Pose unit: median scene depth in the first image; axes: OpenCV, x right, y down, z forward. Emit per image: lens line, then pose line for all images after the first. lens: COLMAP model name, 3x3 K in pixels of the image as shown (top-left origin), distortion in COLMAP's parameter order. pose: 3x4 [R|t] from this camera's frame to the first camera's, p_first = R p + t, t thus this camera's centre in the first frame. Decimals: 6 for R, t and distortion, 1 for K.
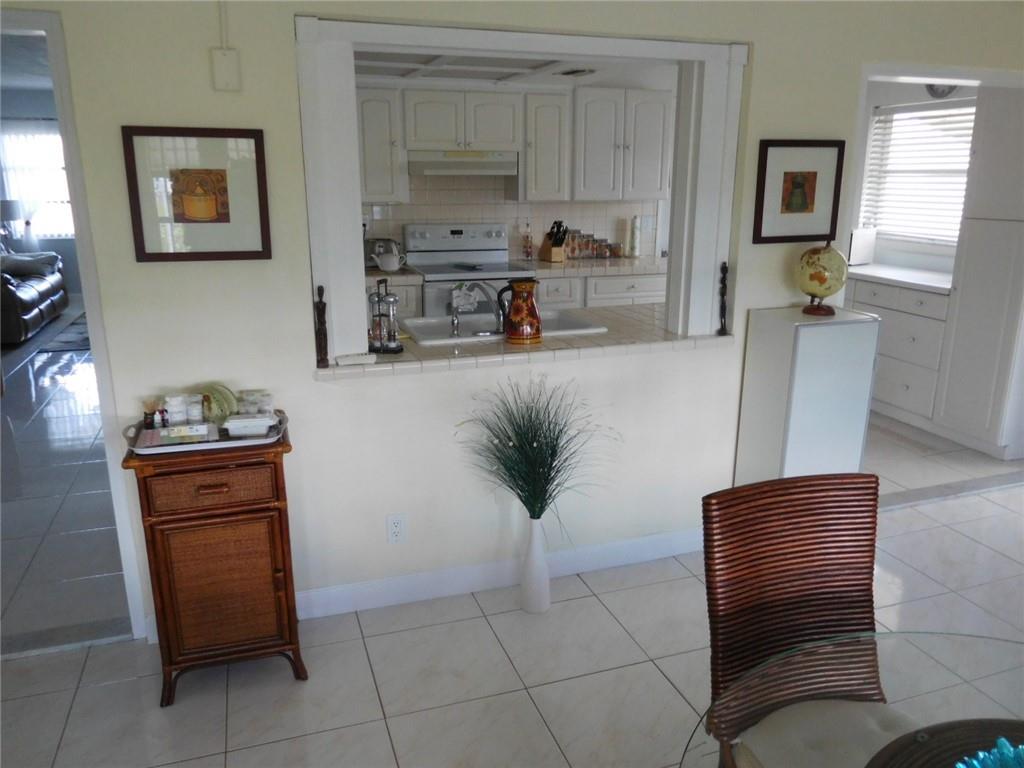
lens RADIAL K [[764.8, 0, 512.7], [0, 764.8, 391.9], [0, 0, 1]] dist [-0.021938, 0.006452]
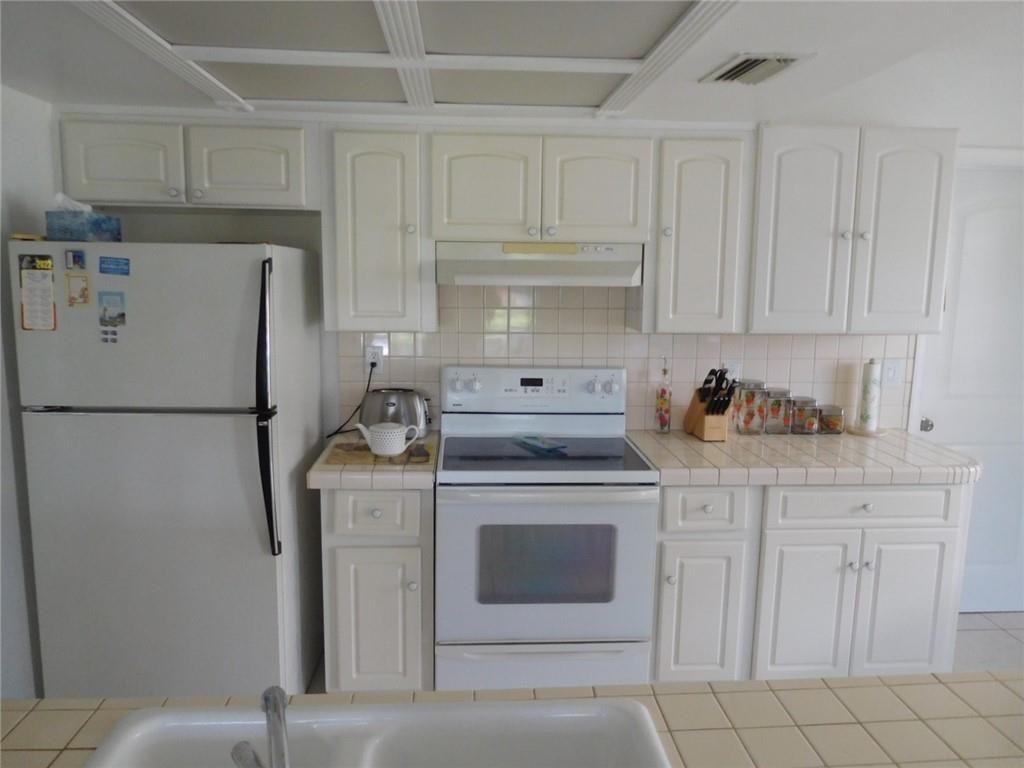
lens RADIAL K [[764.8, 0, 512.7], [0, 764.8, 391.9], [0, 0, 1]] dist [-0.021938, 0.006452]
pose [[0.964220, 0.050765, -0.260197, 0.060391], [-0.080663, 0.991138, -0.105545, -0.138957], [0.252533, 0.122757, 0.959770, 0.447584]]
